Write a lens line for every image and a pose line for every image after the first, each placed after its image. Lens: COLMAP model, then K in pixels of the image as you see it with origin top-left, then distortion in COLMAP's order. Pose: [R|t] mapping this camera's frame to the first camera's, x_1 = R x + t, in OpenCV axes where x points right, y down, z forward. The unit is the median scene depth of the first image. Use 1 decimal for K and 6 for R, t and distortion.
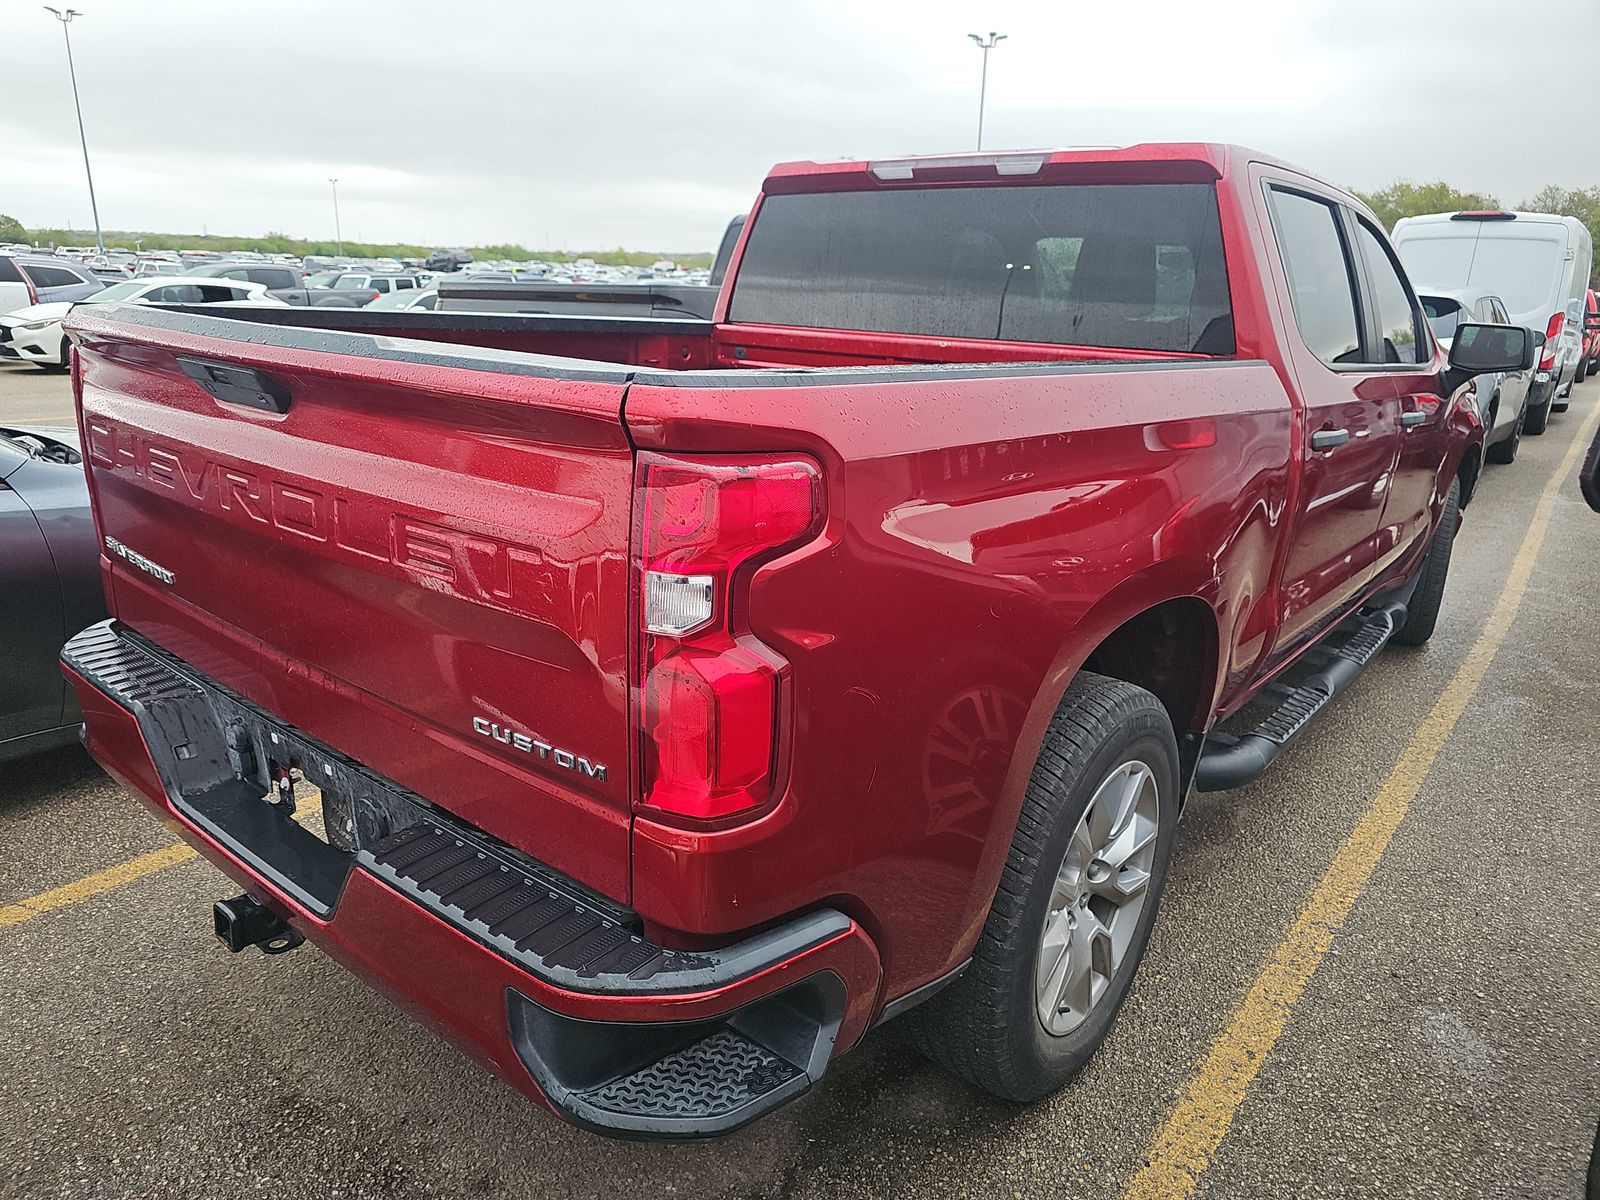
lens RADIAL K [[1080.2, 0, 800.4], [0, 1080.2, 598.5], [0, 0, 1]] dist [0.032612, -0.028357]
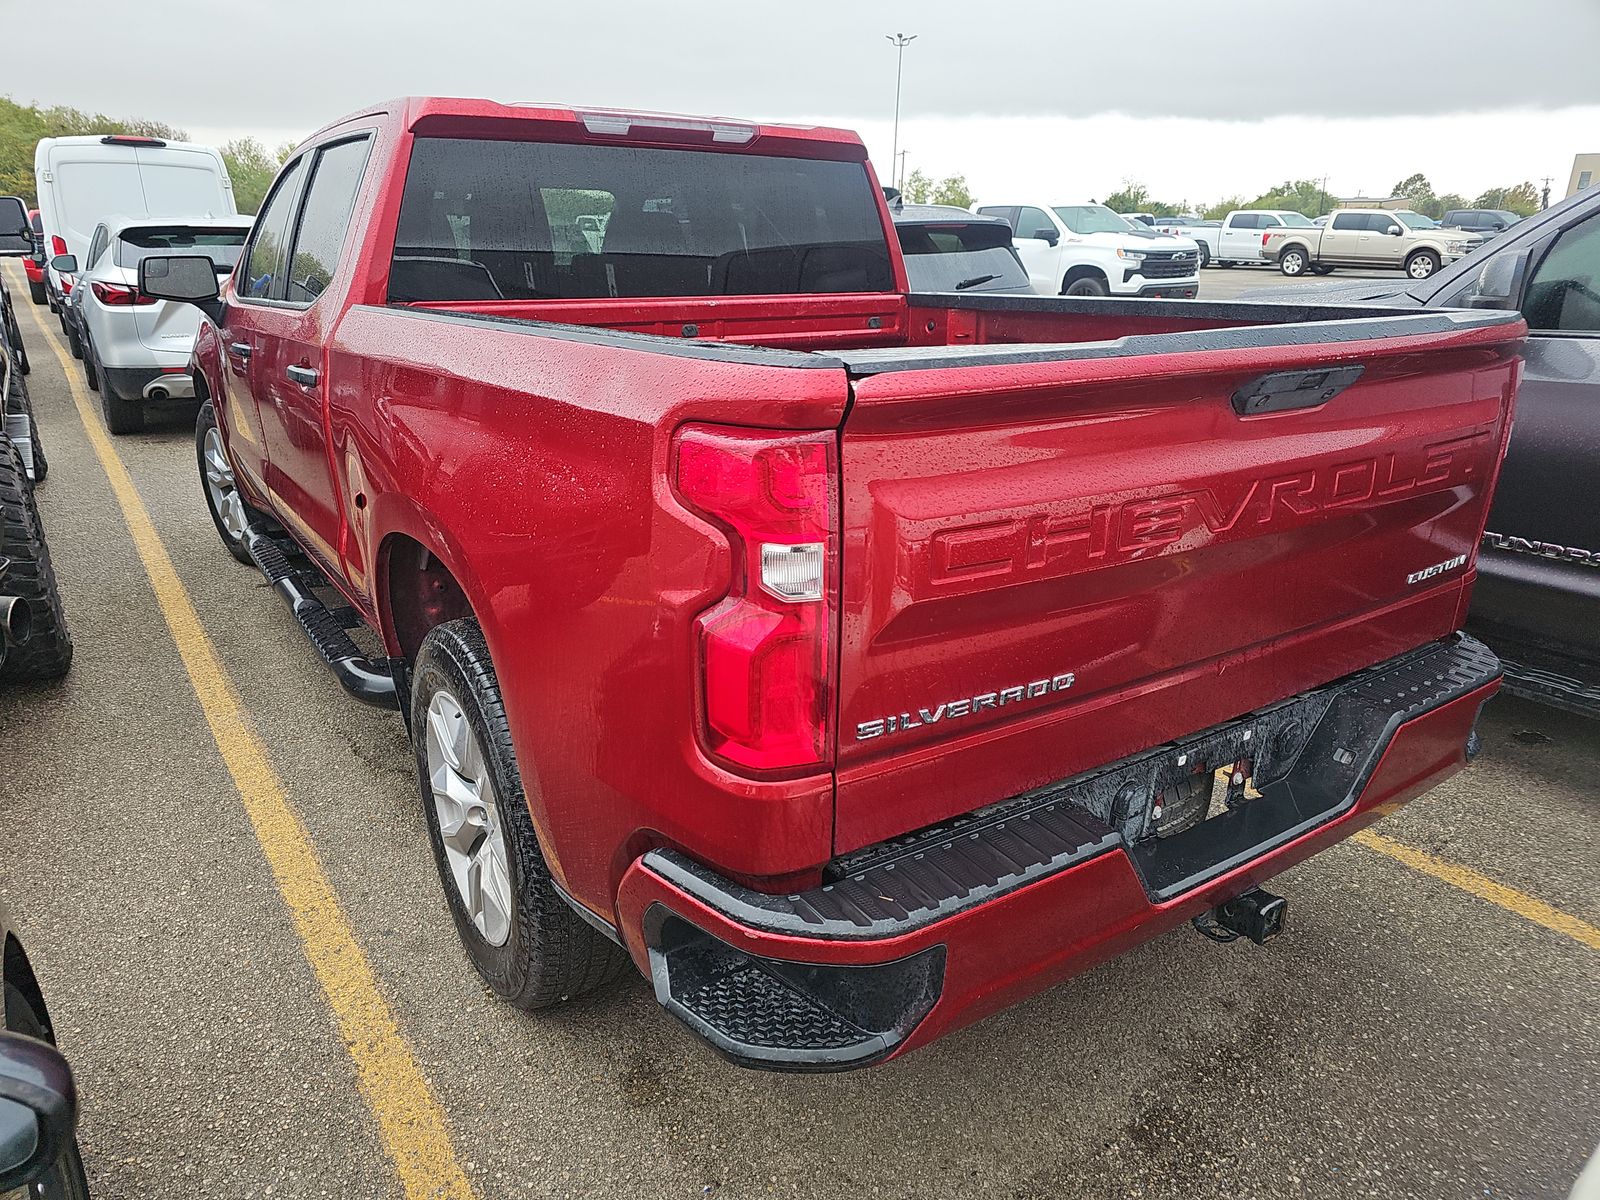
lens RADIAL K [[1080.2, 0, 791.5], [0, 1080.2, 606.2], [0, 0, 1]] dist [0.032612, -0.028357]
pose [[0.269343, -0.339704, 0.901141, -0.889653], [0.268179, 0.925166, 0.268605, -0.222001], [-0.924951, 0.169320, 0.340289, 0.613461]]
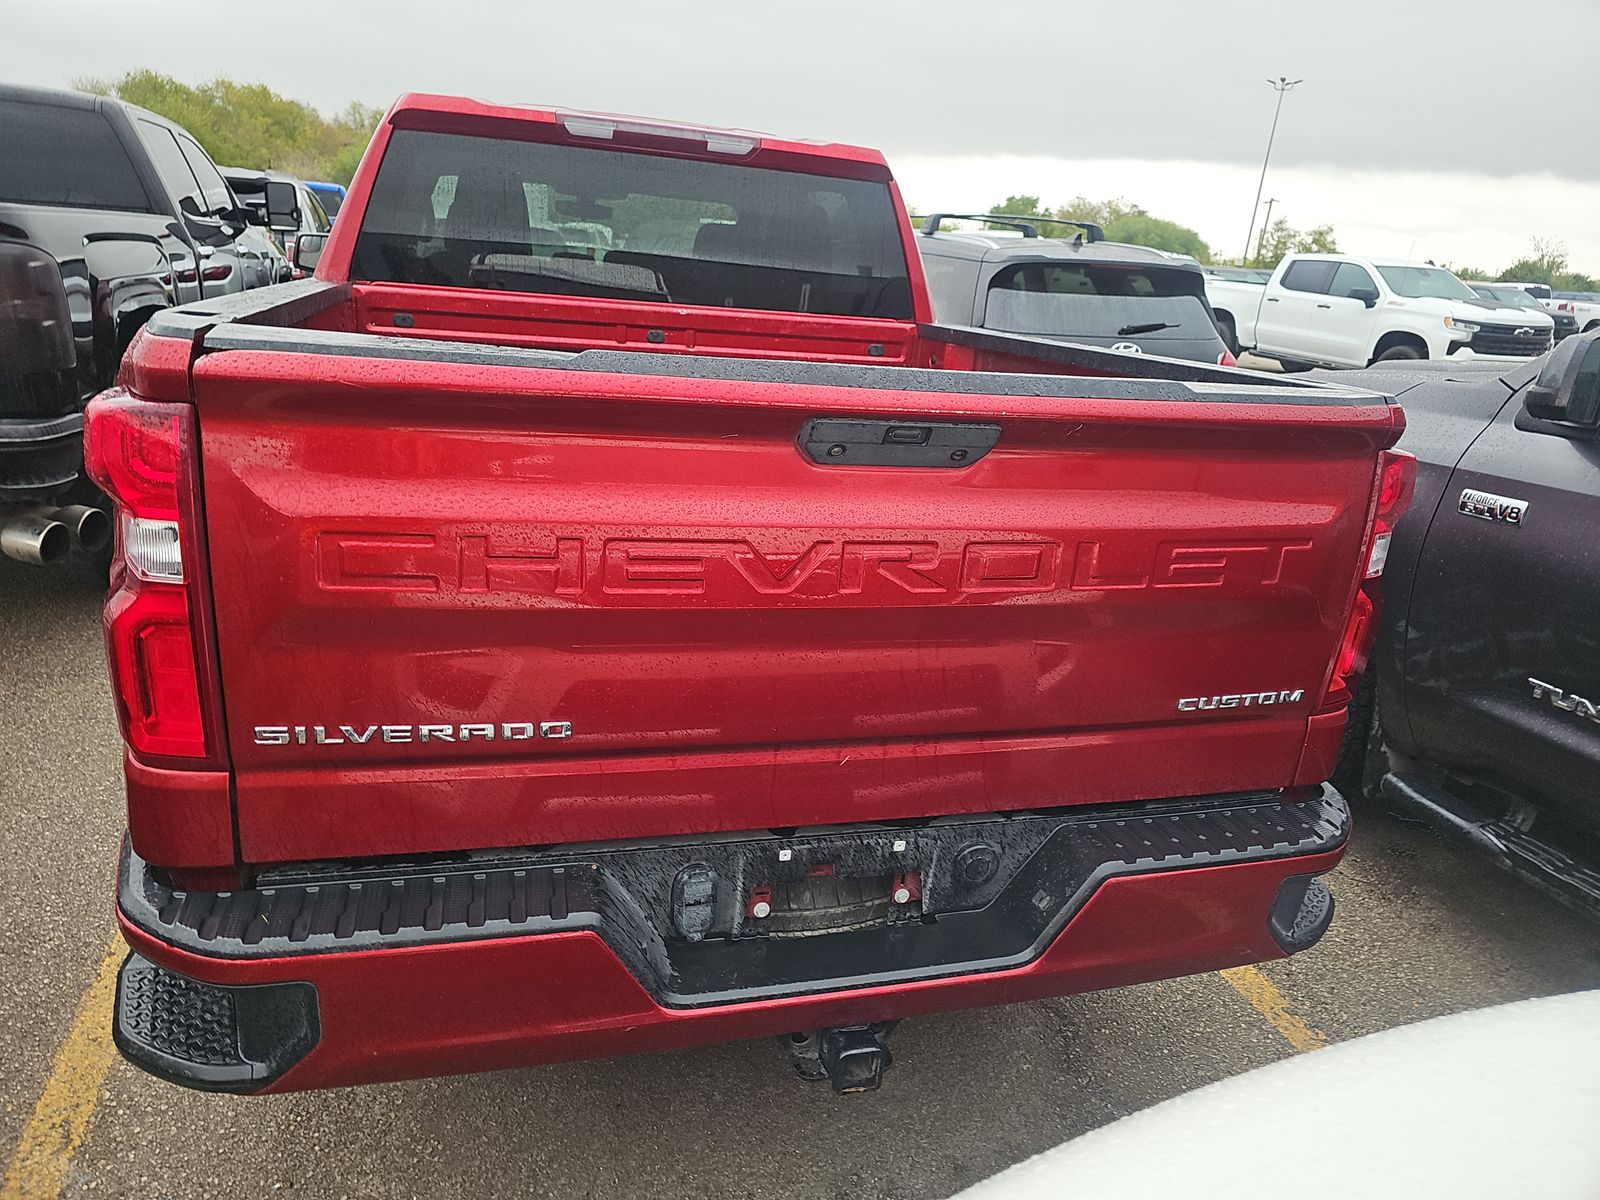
lens RADIAL K [[1080.2, 0, 786.5], [0, 1080.2, 589.7], [0, 0, 1]] dist [0.032612, -0.028357]
pose [[0.551653, -0.237576, 0.799522, -0.701135], [0.170477, 0.970456, 0.170743, -0.134870], [-0.816466, 0.042109, 0.575857, 0.327722]]
